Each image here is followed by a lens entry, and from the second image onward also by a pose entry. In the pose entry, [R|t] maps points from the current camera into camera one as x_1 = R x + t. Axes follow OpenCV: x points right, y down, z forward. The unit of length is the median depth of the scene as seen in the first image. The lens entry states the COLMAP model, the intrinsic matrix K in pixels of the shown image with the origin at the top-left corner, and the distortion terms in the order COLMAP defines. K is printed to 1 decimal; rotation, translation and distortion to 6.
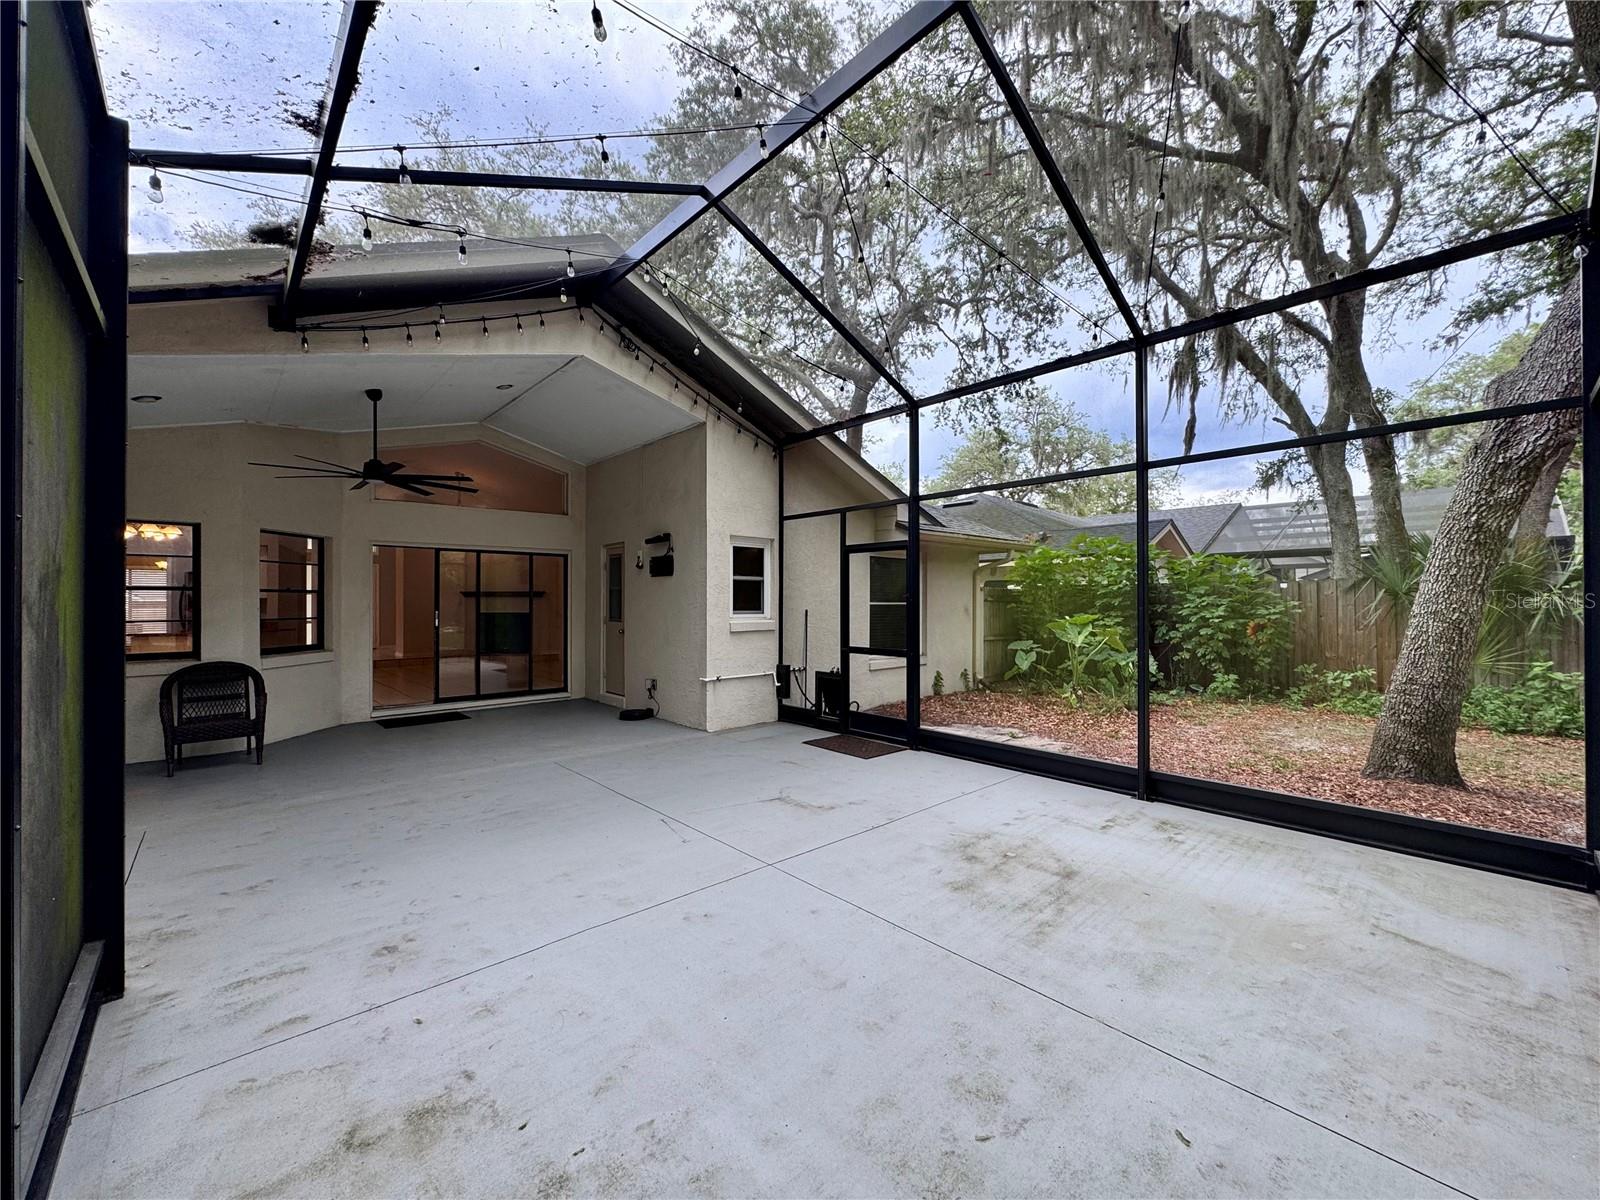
lens RADIAL K [[638.9, 0, 800.8], [0, 638.9, 593.2], [0, 0, 1]] dist [-0.002281, 0.000169]
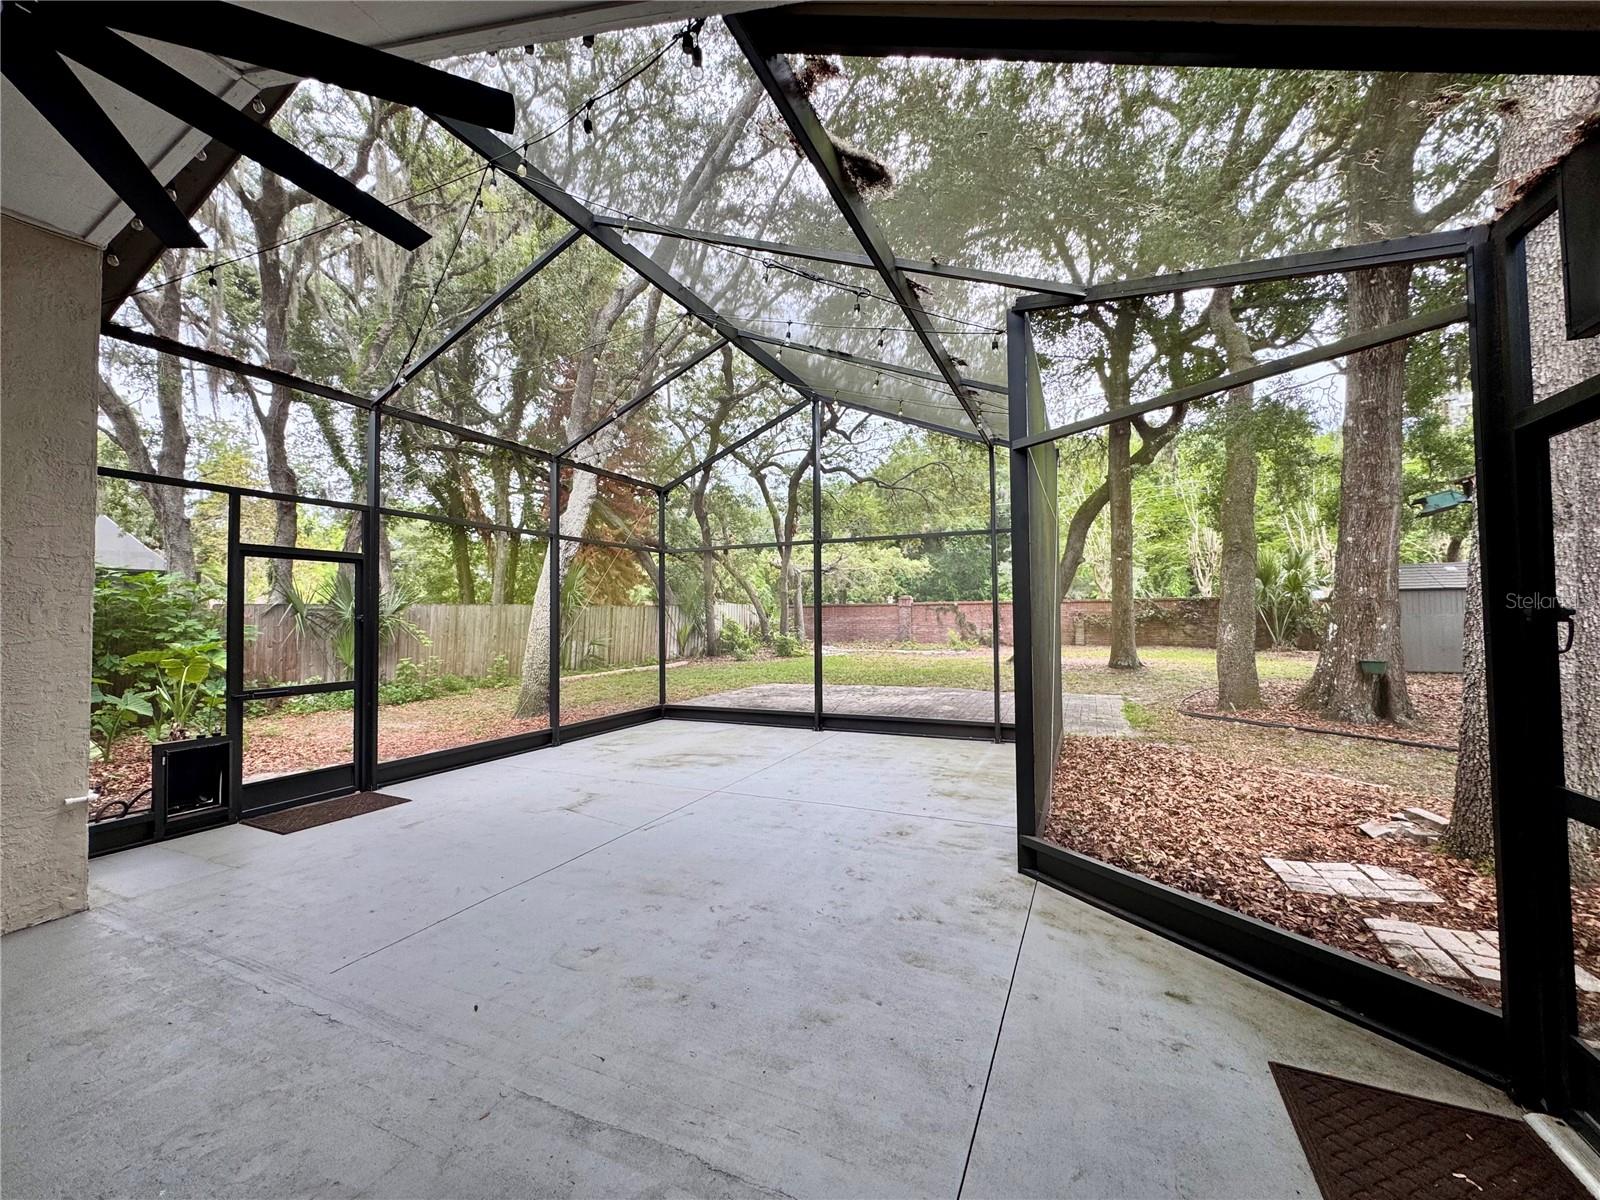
lens RADIAL K [[638.9, 0, 801.8], [0, 638.9, 599.8], [0, 0, 1]] dist [-0.002281, 0.000169]
pose [[-0.393528, 0.026800, 0.918922, -2.061970], [0.002586, 0.999603, -0.028046, 0.014149], [-0.919309, -0.008661, -0.393441, 1.885682]]
